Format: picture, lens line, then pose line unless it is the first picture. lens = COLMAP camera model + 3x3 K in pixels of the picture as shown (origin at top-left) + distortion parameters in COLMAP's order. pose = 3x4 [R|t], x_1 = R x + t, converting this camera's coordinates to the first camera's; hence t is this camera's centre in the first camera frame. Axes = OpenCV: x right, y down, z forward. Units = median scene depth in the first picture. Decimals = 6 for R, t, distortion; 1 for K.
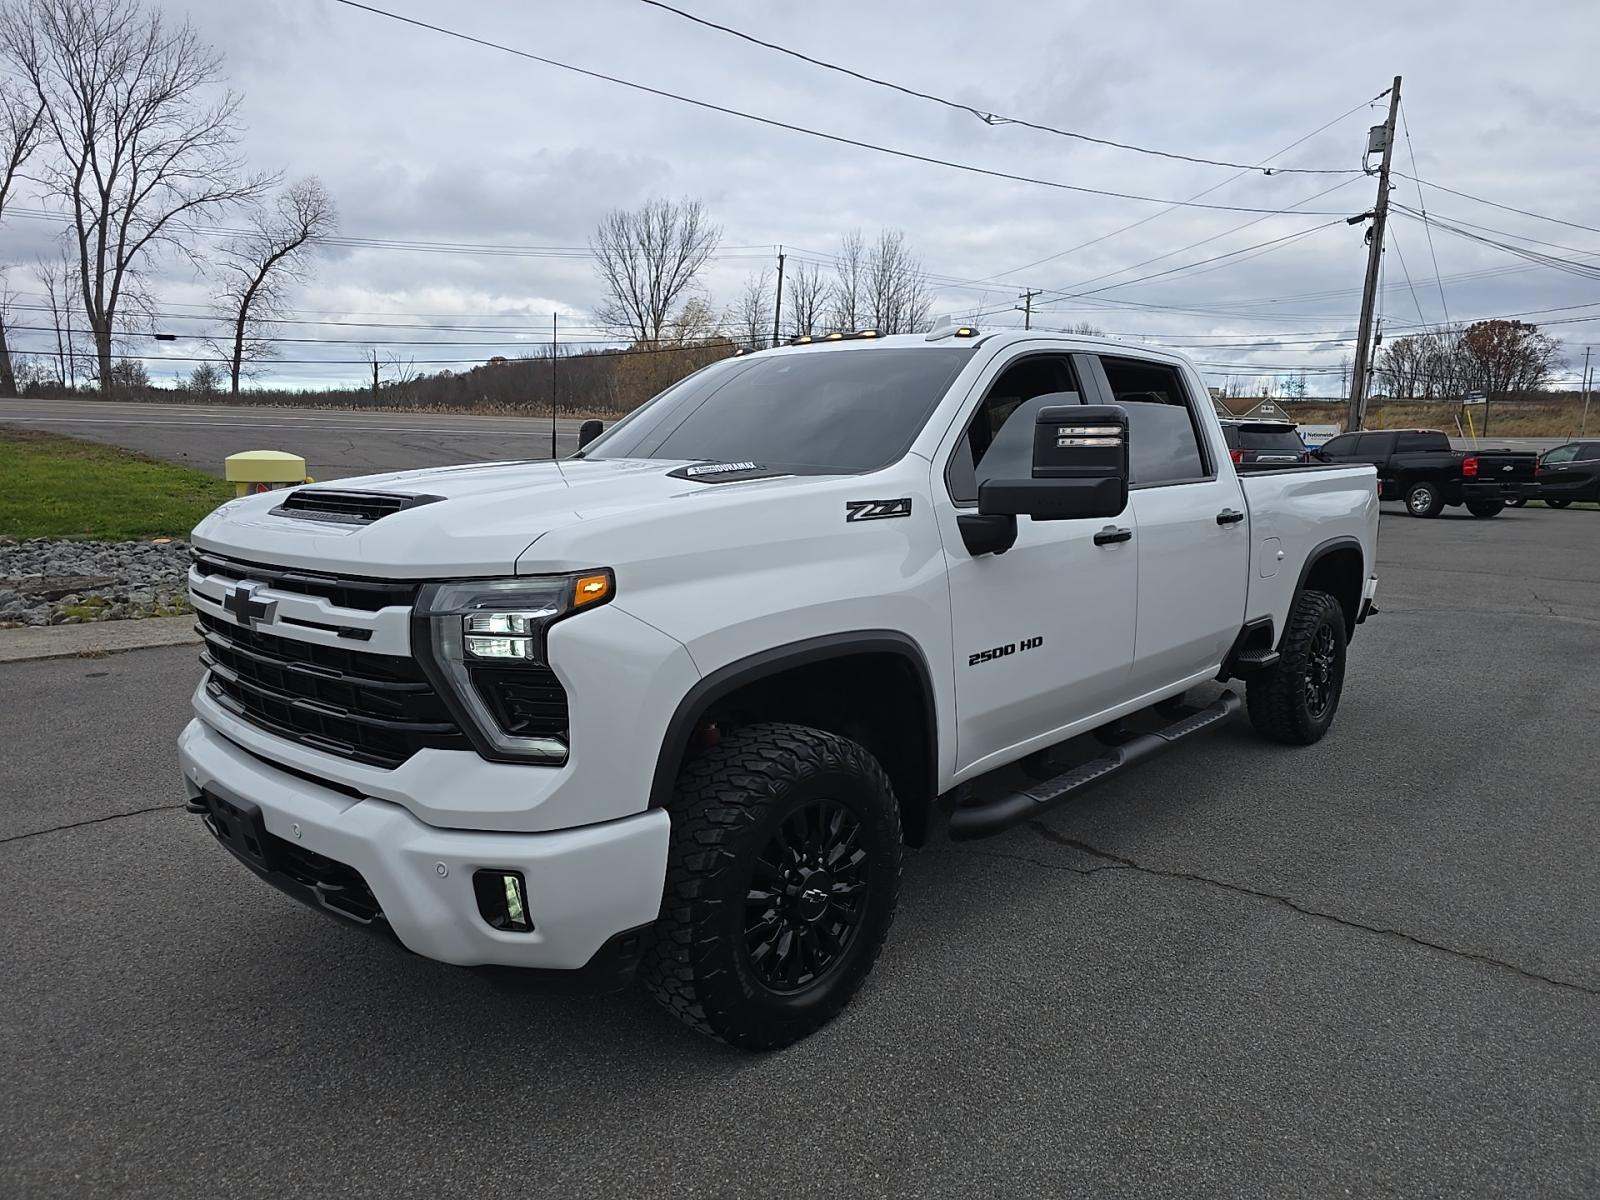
lens RADIAL K [[1118.1, 0, 810.8], [0, 1118.1, 590.9], [0, 0, 1]] dist [0.030987, -0.017707]
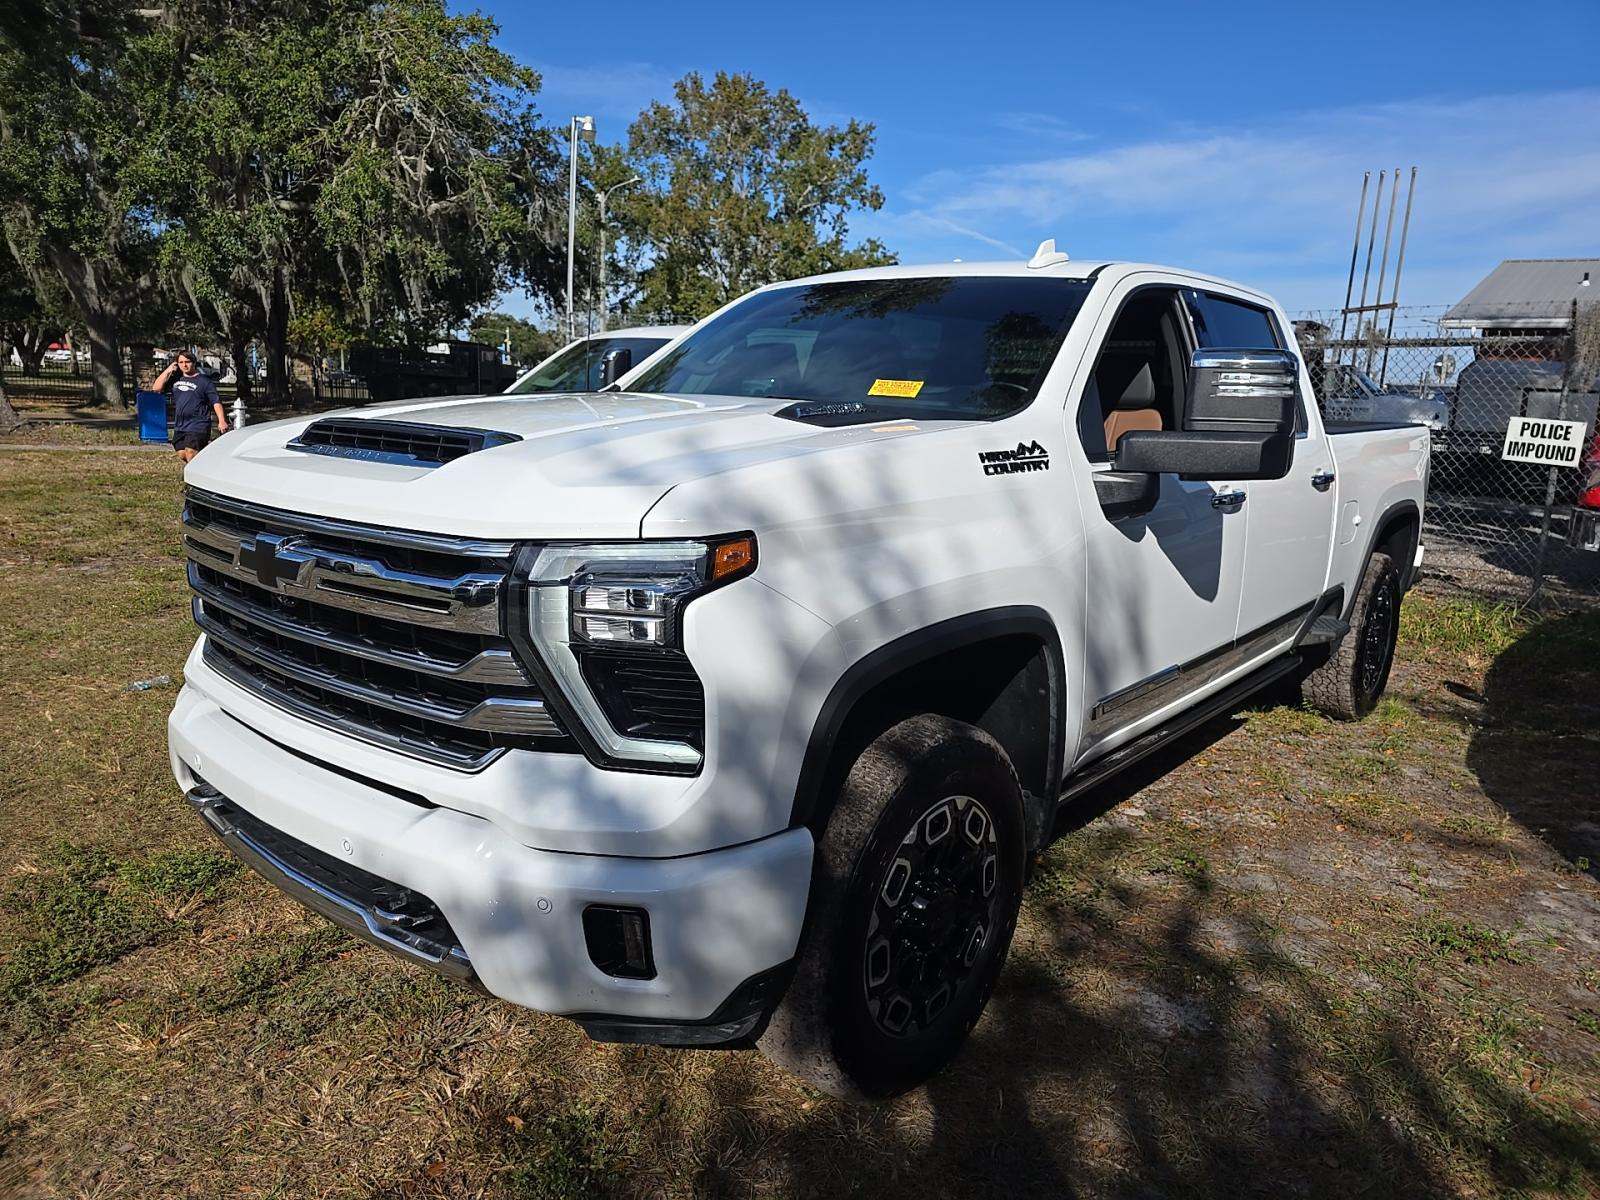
lens RADIAL K [[1118.1, 0, 809.4], [0, 1118.1, 588.7], [0, 0, 1]] dist [0.030987, -0.017707]
pose [[0.998356, 0.020549, 0.053510, -0.137177], [-0.023096, 0.998608, 0.047420, -0.013565], [-0.052461, -0.048578, 0.997441, 0.146956]]
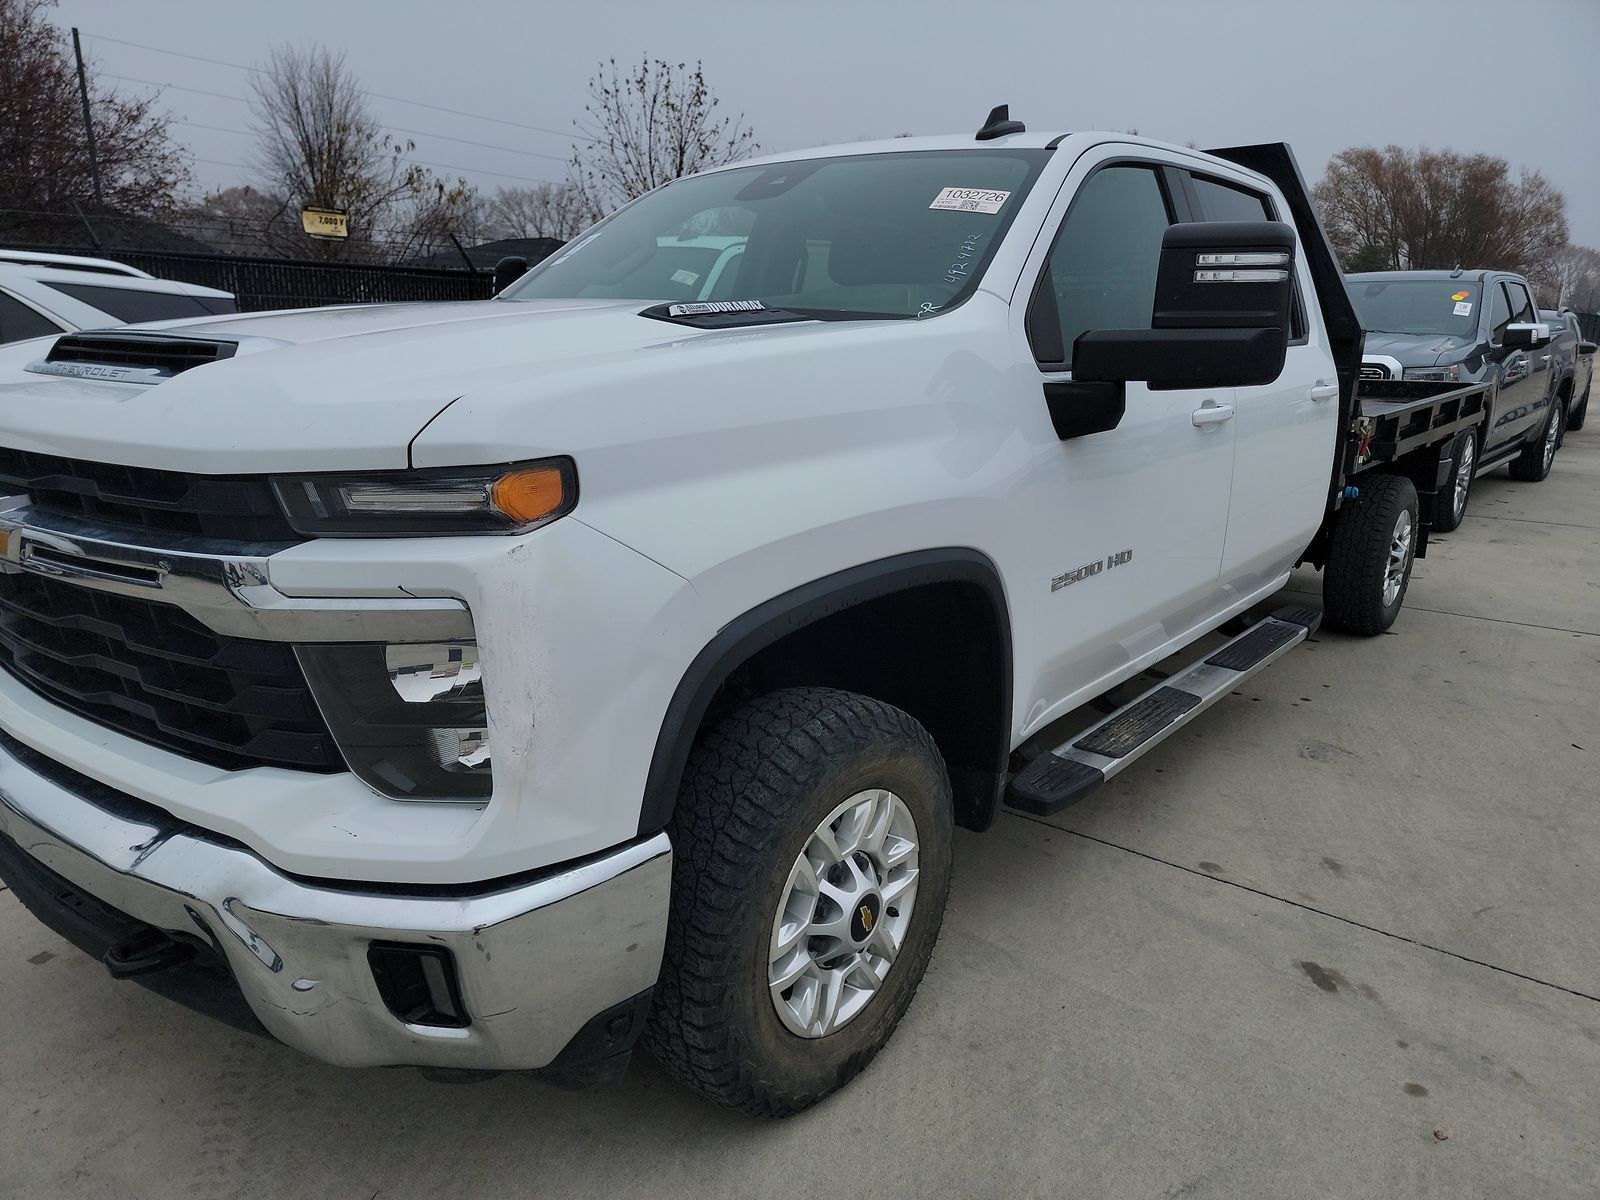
lens RADIAL K [[1137.7, 0, 811.9], [0, 1137.7, 647.7], [0, 0, 1]] dist [0.030988, -0.009751]
pose [[0.997939, -0.008405, 0.063621, -0.067147], [-0.000931, 0.989386, 0.145308, -0.006023], [-0.064167, -0.145067, 0.987339, 0.277445]]
